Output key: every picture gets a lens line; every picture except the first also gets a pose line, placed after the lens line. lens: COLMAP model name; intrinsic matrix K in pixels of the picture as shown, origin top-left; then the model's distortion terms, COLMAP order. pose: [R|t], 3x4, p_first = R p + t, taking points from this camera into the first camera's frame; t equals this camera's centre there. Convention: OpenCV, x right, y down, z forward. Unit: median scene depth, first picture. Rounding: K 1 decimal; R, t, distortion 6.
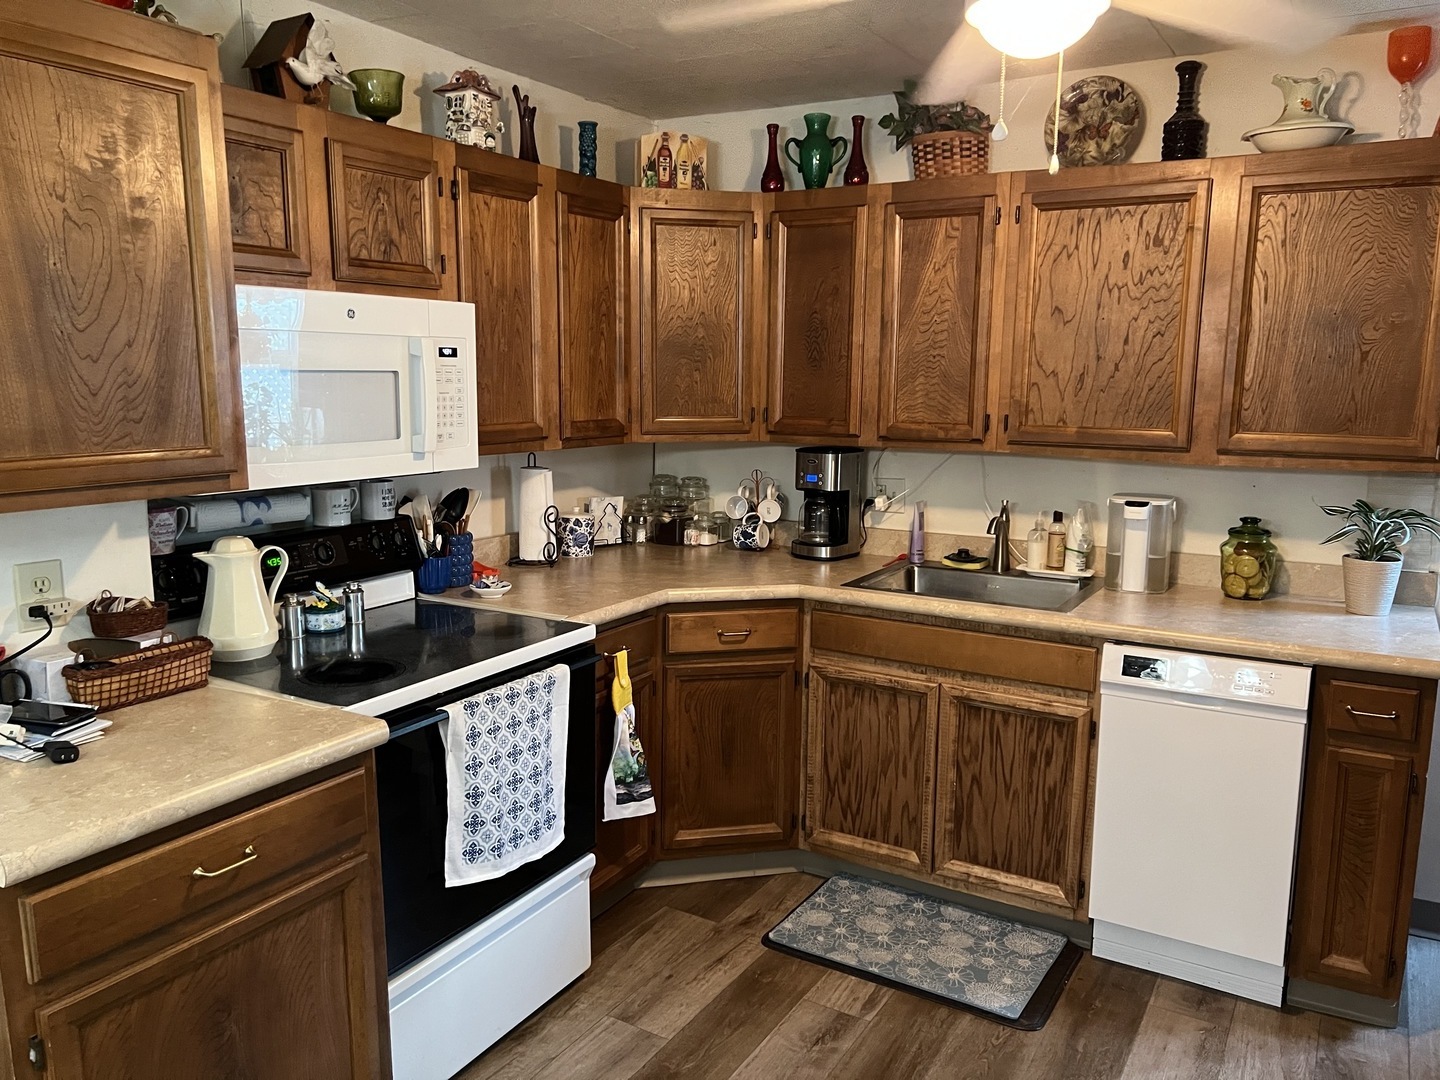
lens RADIAL K [[1075.3, 0, 716.4], [0, 1075.3, 541.0], [0, 0, 1]] dist [0.052405, -0.057436]
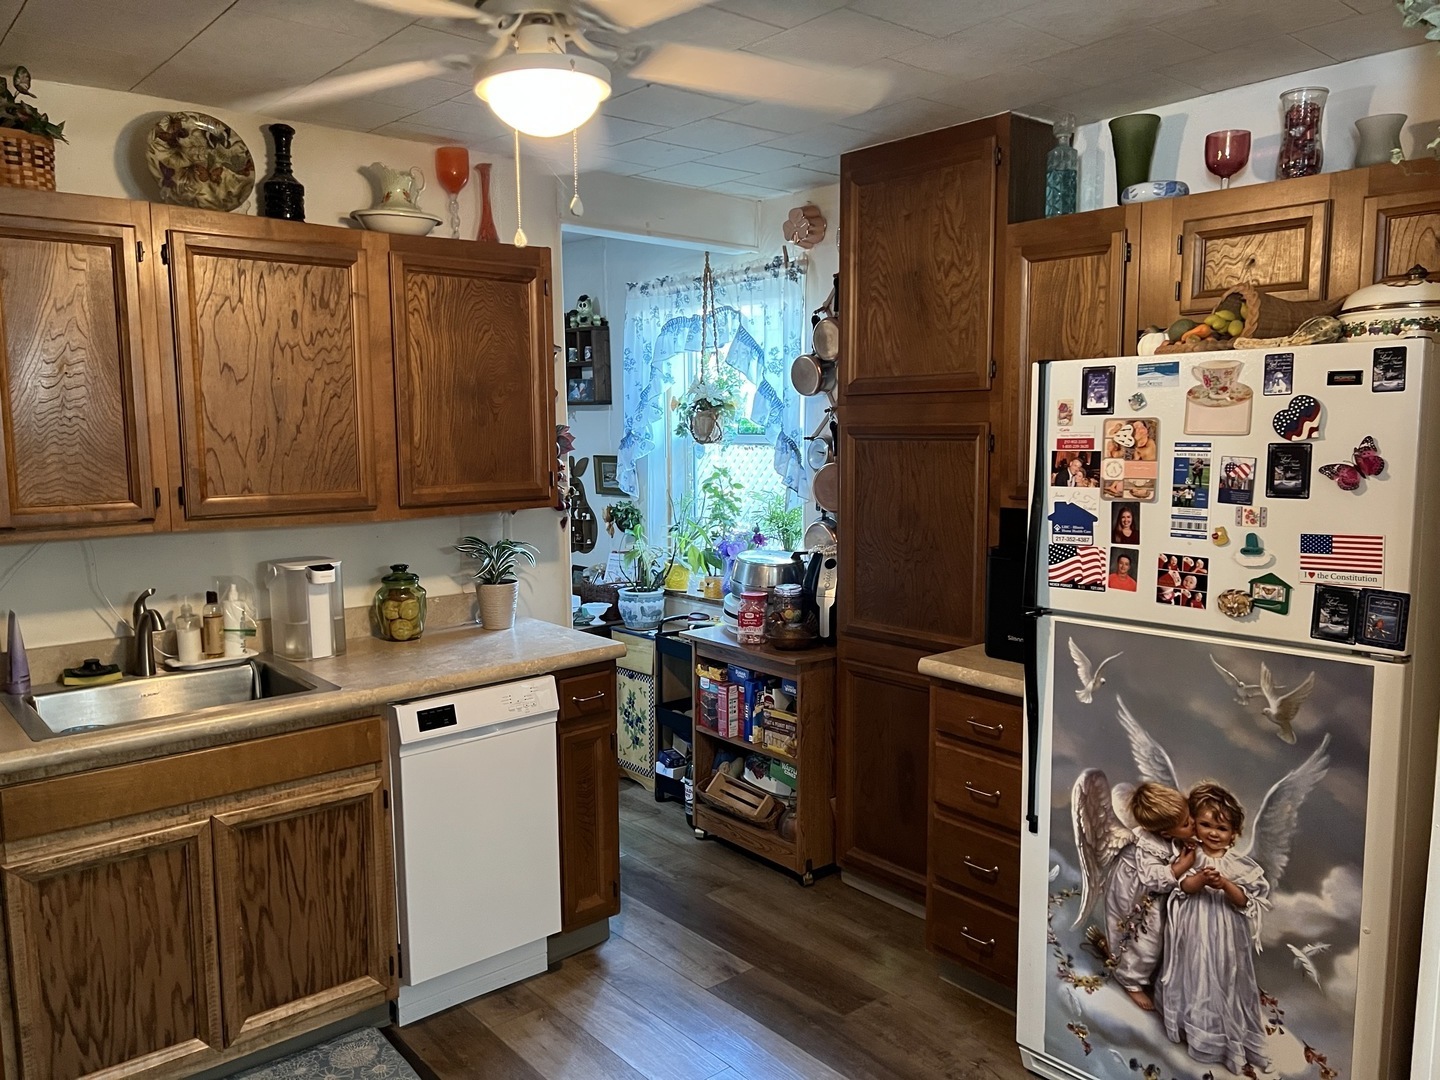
lens RADIAL K [[1075.3, 0, 716.4], [0, 1075.3, 541.0], [0, 0, 1]] dist [0.052405, -0.057436]
pose [[0.326122, -0.118559, 0.937864, -0.414351], [0.160900, 0.984590, 0.068516, -0.068356], [-0.931534, 0.128558, 0.340172, 0.337743]]
